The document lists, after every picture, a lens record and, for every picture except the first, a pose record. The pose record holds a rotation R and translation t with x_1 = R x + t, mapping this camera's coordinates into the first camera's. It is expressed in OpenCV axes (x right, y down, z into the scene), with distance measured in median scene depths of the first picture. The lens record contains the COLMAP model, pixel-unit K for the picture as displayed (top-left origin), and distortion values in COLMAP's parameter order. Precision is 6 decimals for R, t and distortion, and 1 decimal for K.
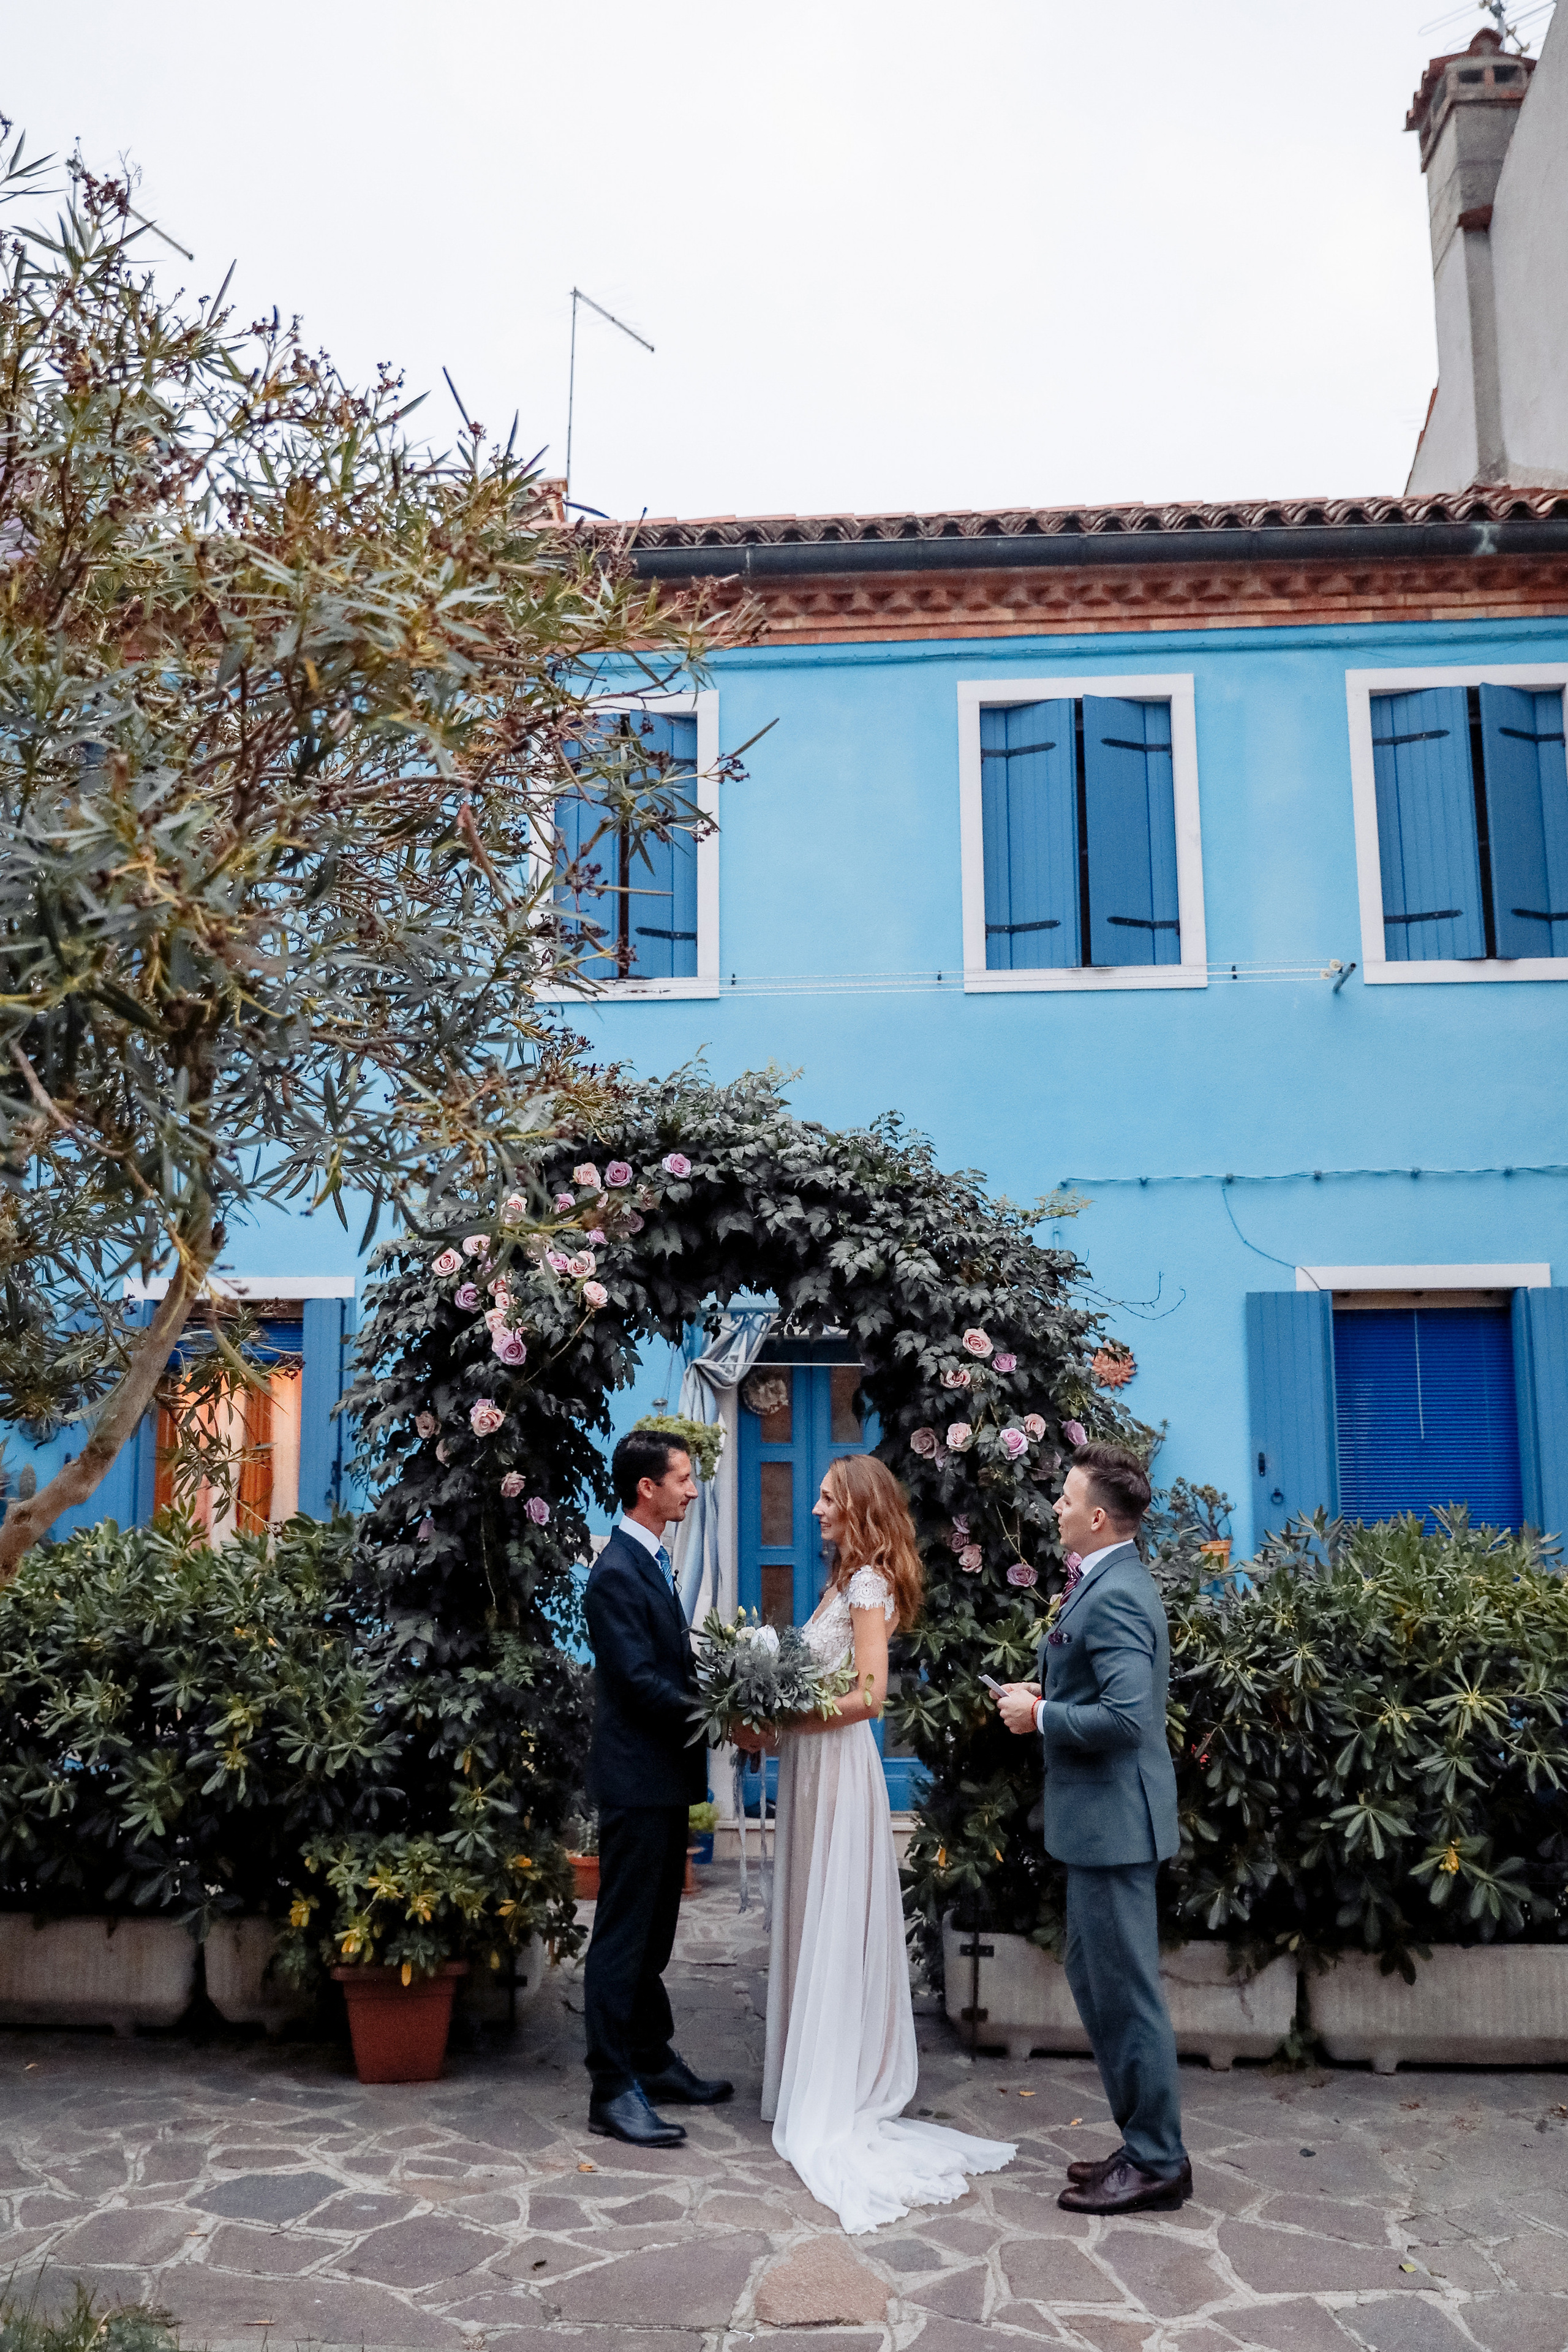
lens RADIAL K [[2385.4, 0, 728.8], [0, 2385.4, 1077.9], [0, 0, 1]] dist [-0.071232, 0.147783]
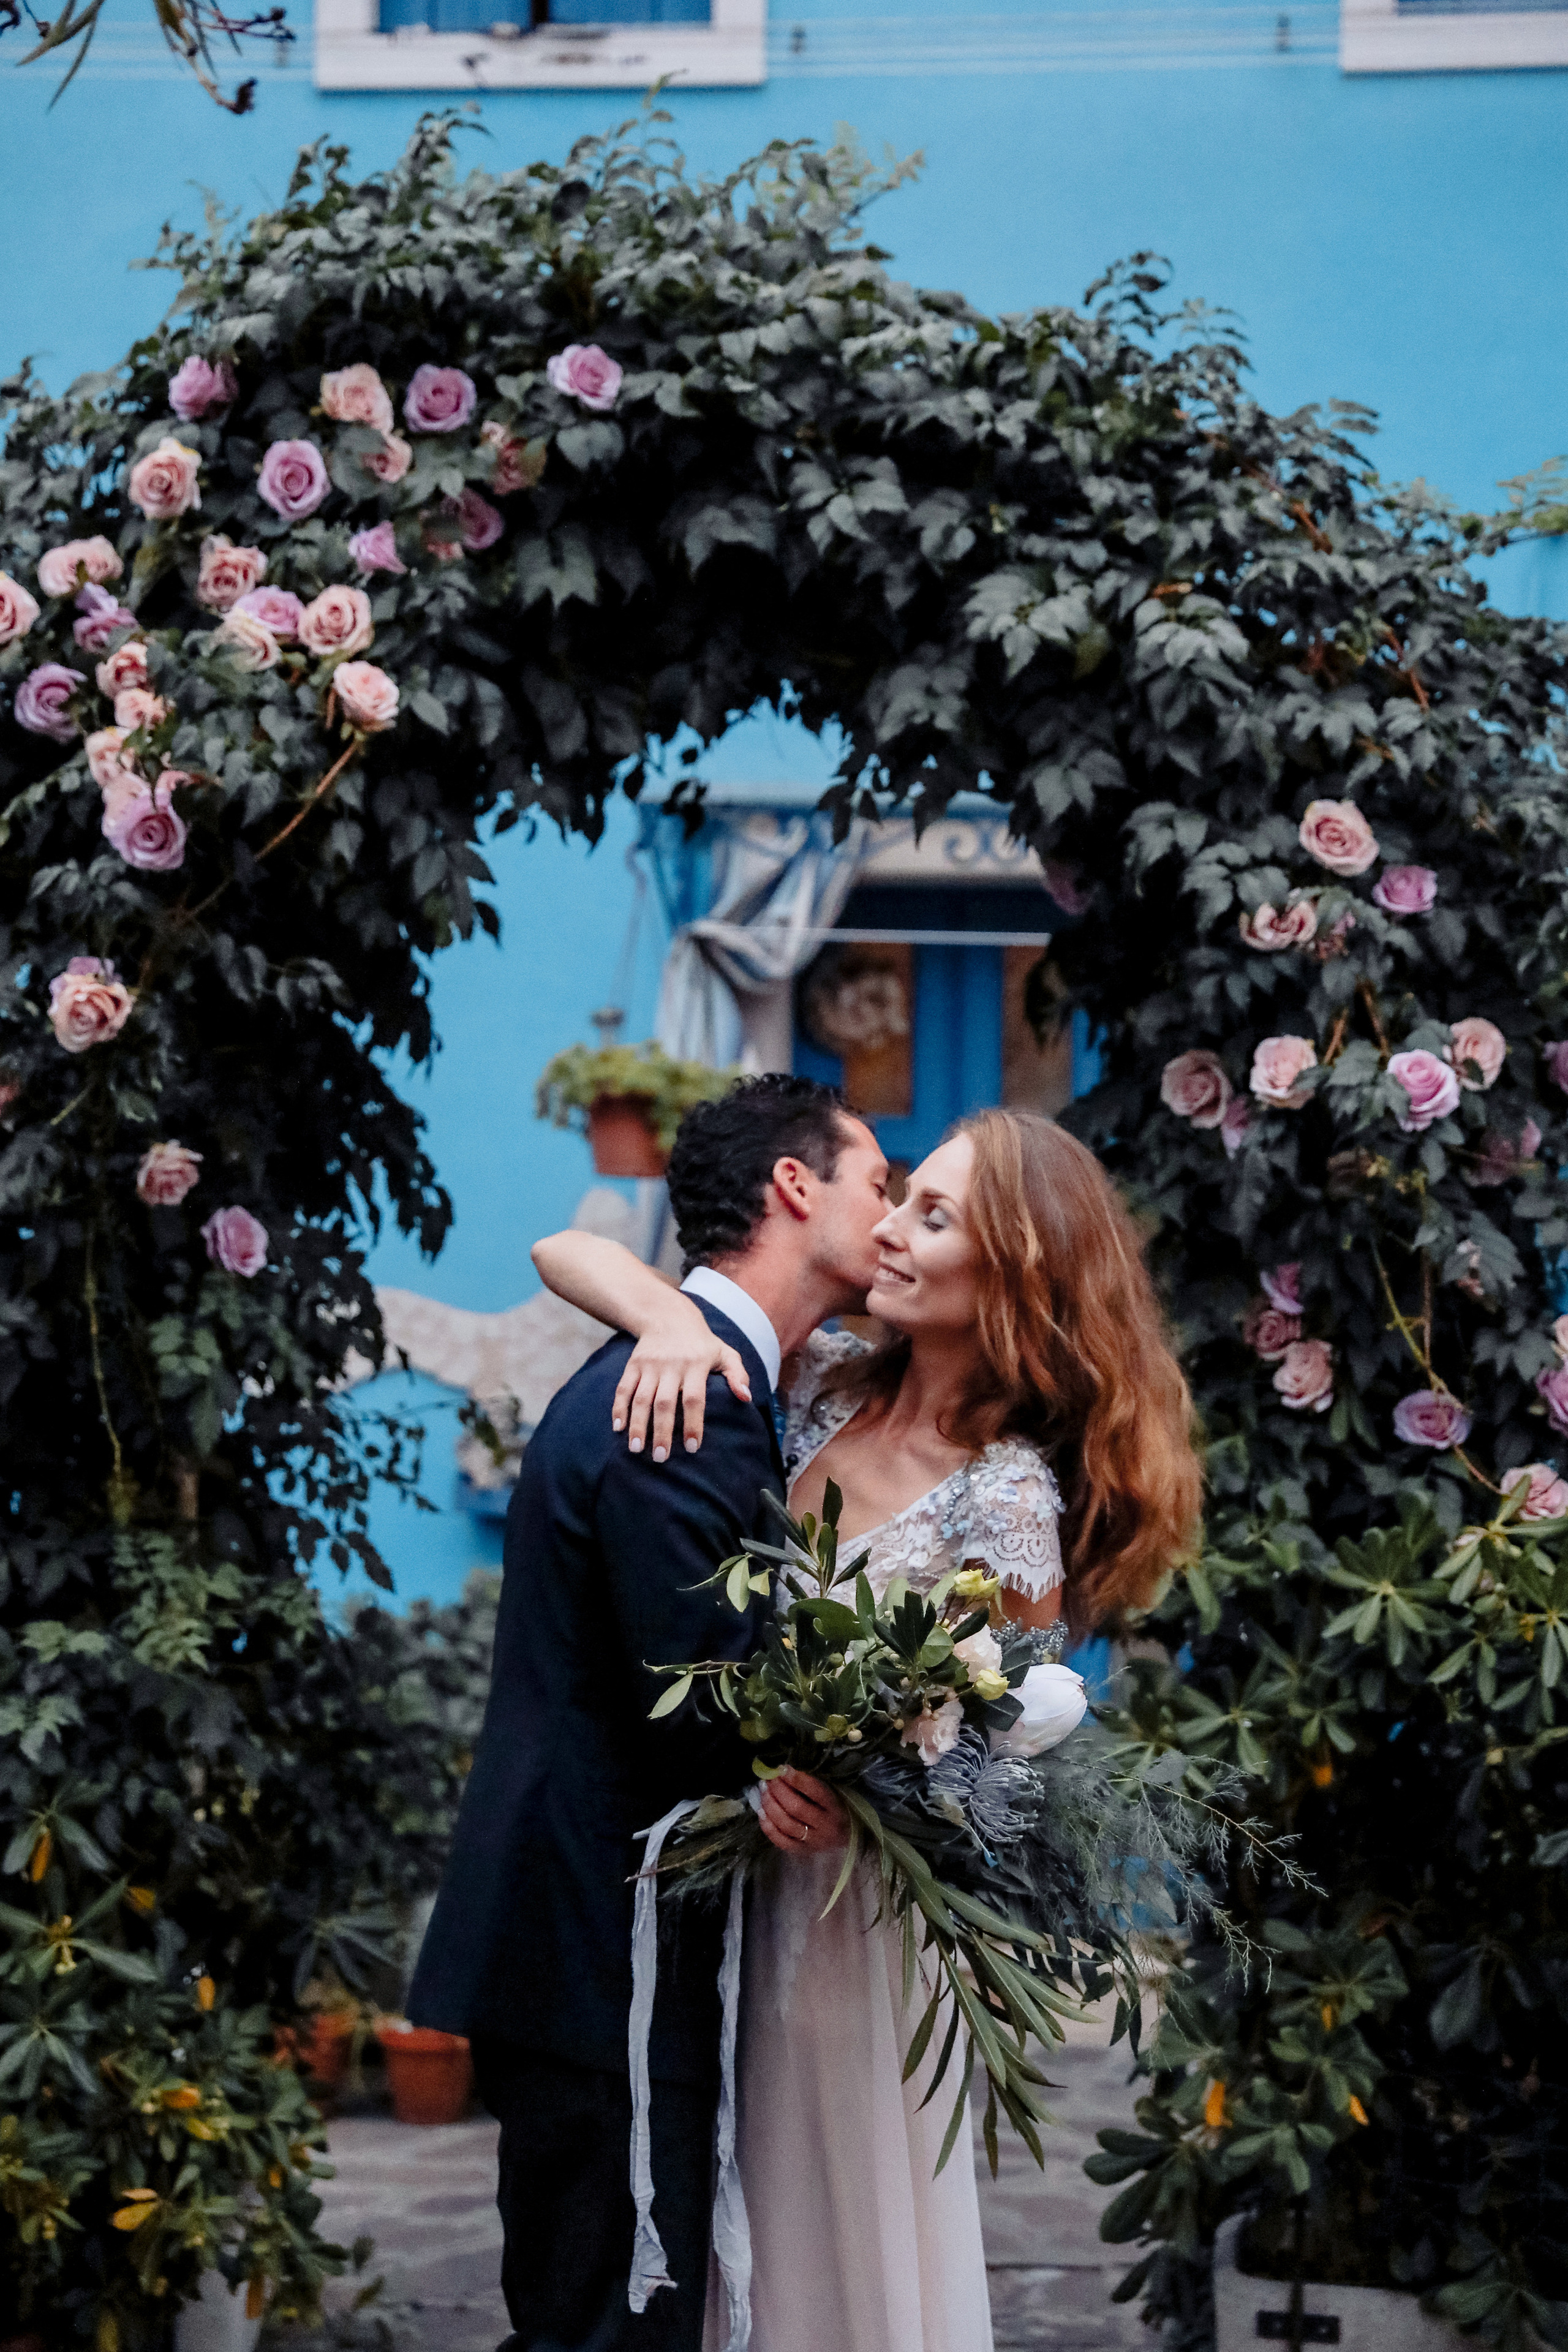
lens RADIAL K [[4393.4, 0, 784.0], [0, 4393.4, 1176.0], [0, 0, 1]] dist [0.209215, 0.109804]
pose [[0.999646, 0.016790, -0.020627, 0.028667], [-0.013434, 0.988101, 0.153219, 0.055847], [0.022954, -0.152888, 0.987977, 0.266850]]
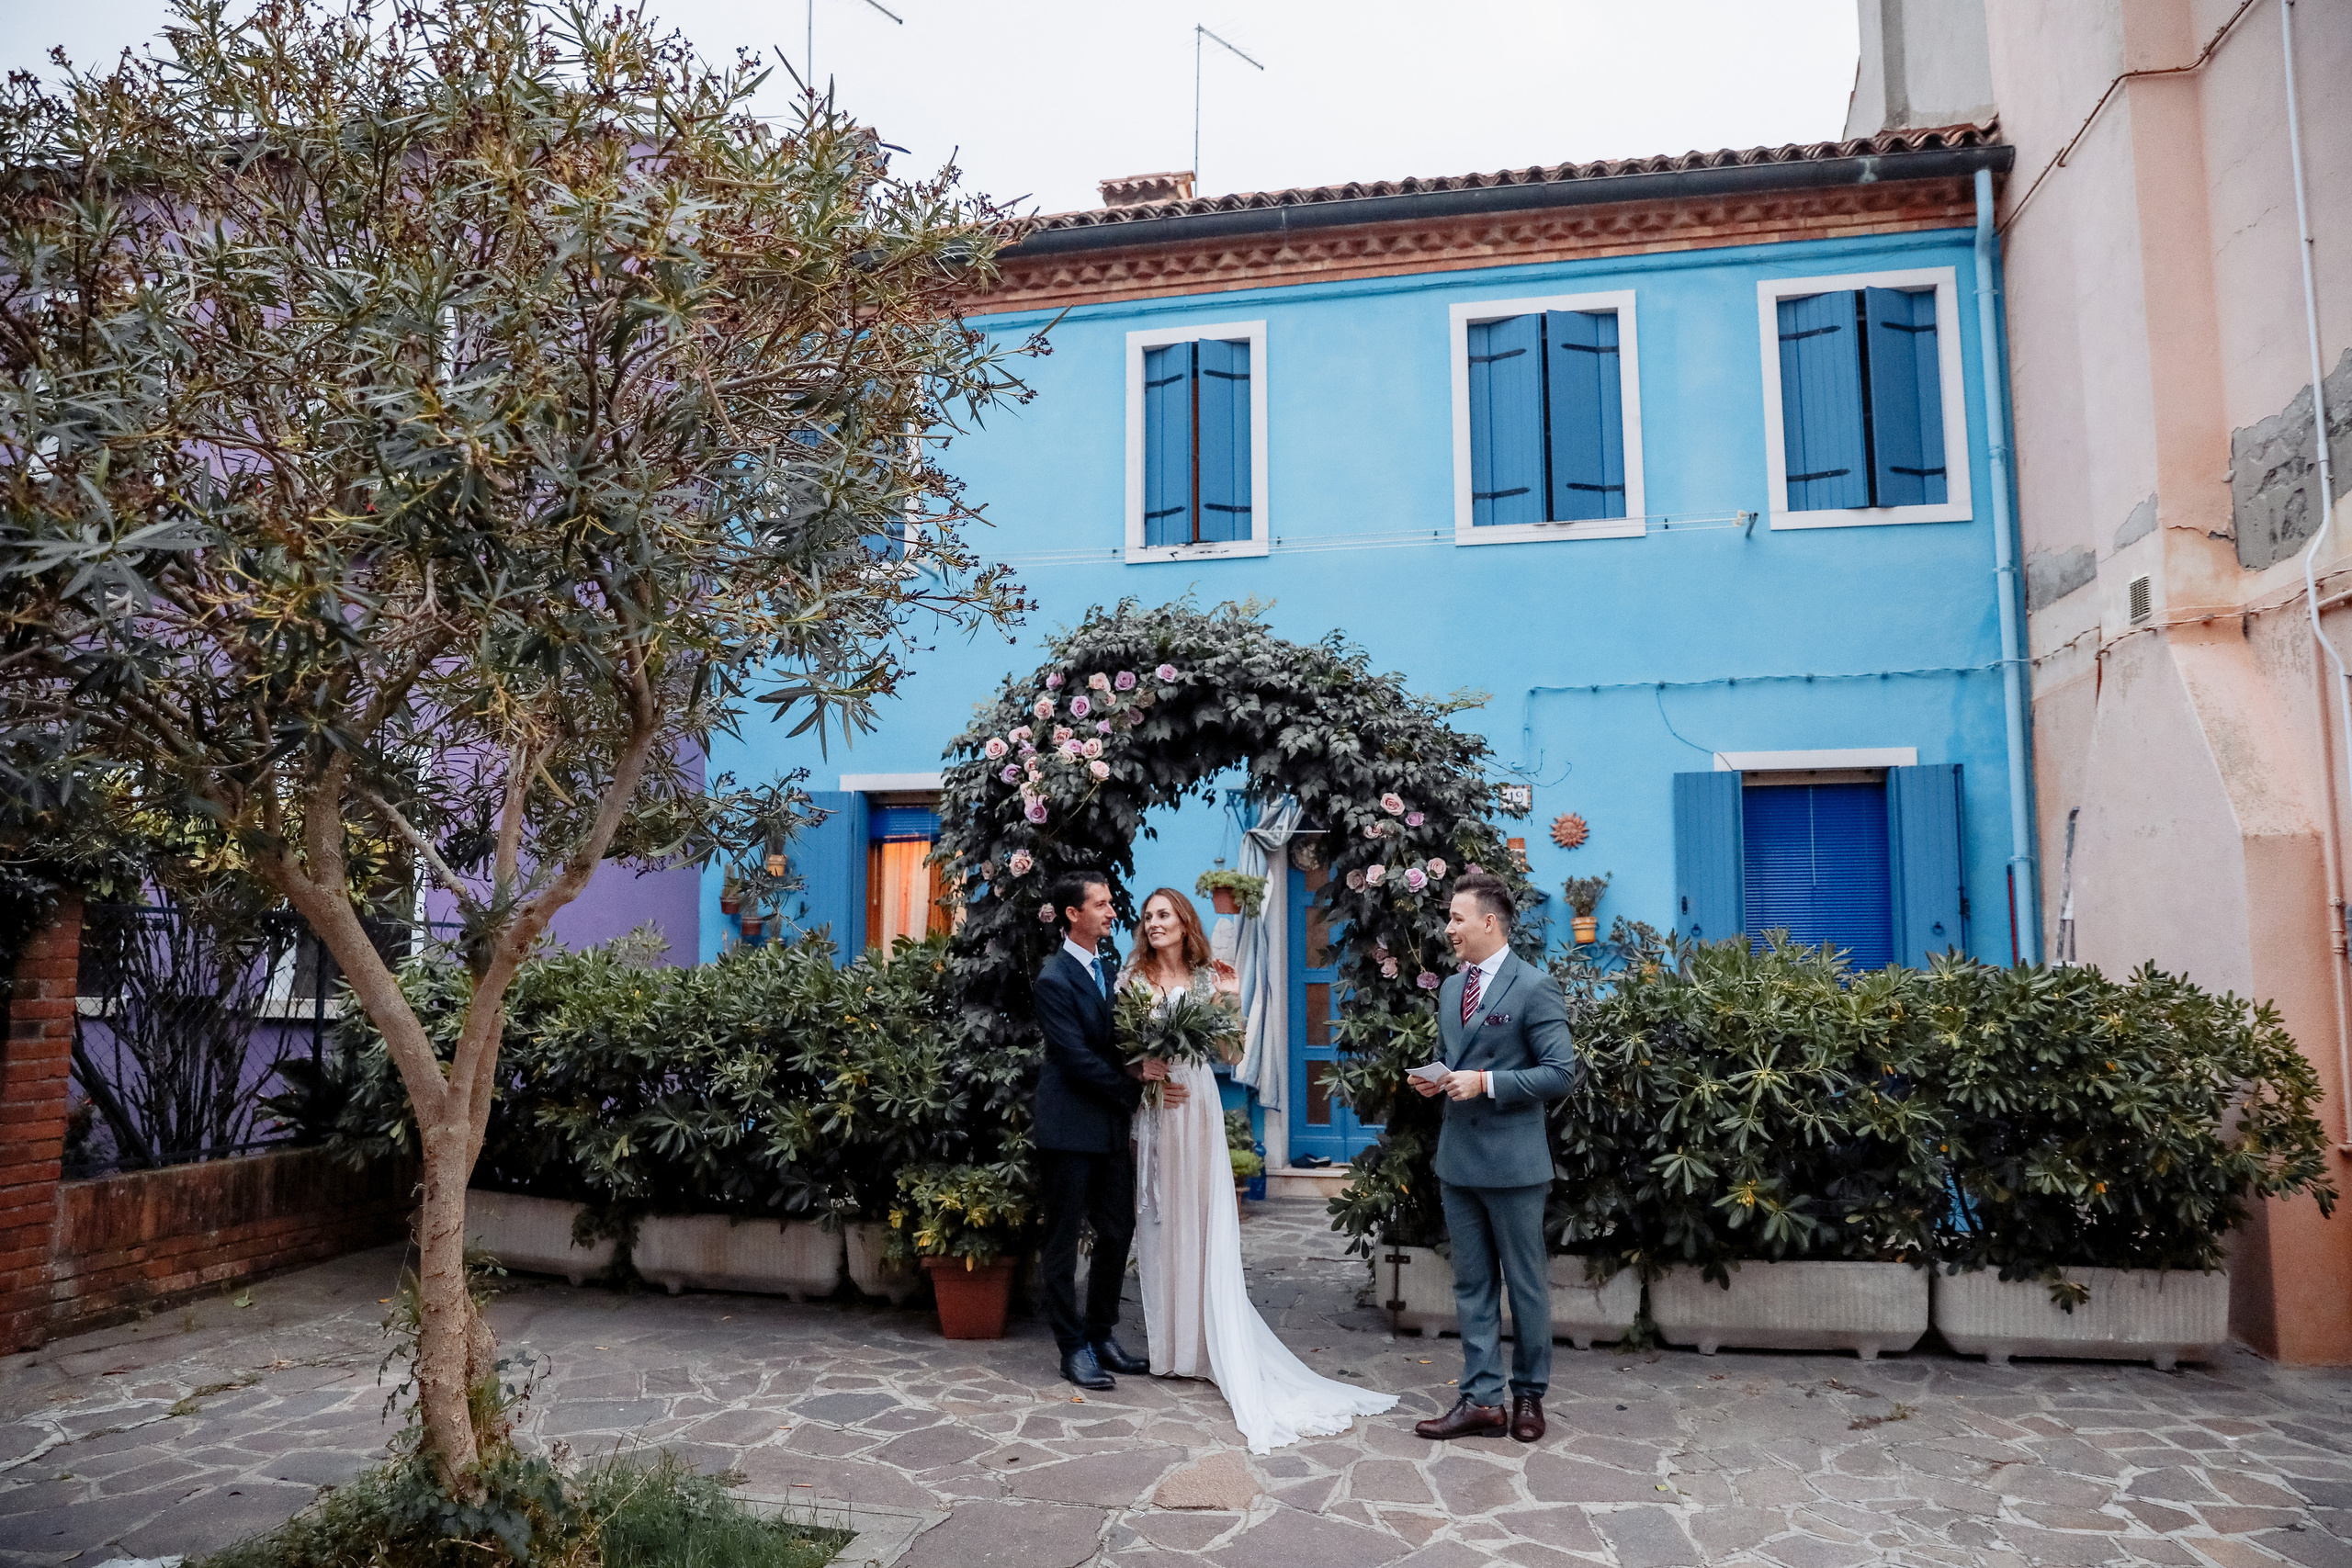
lens RADIAL K [[1783.5, 0, 1176.0], [0, 1783.5, 784.0], [0, 0, 1]] dist [-0.121986, 0.127367]
pose [[0.988868, -0.013040, -0.148222, 0.131587], [0.024714, 0.996710, 0.077197, 0.022275], [0.146728, -0.080000, 0.985937, 0.023438]]
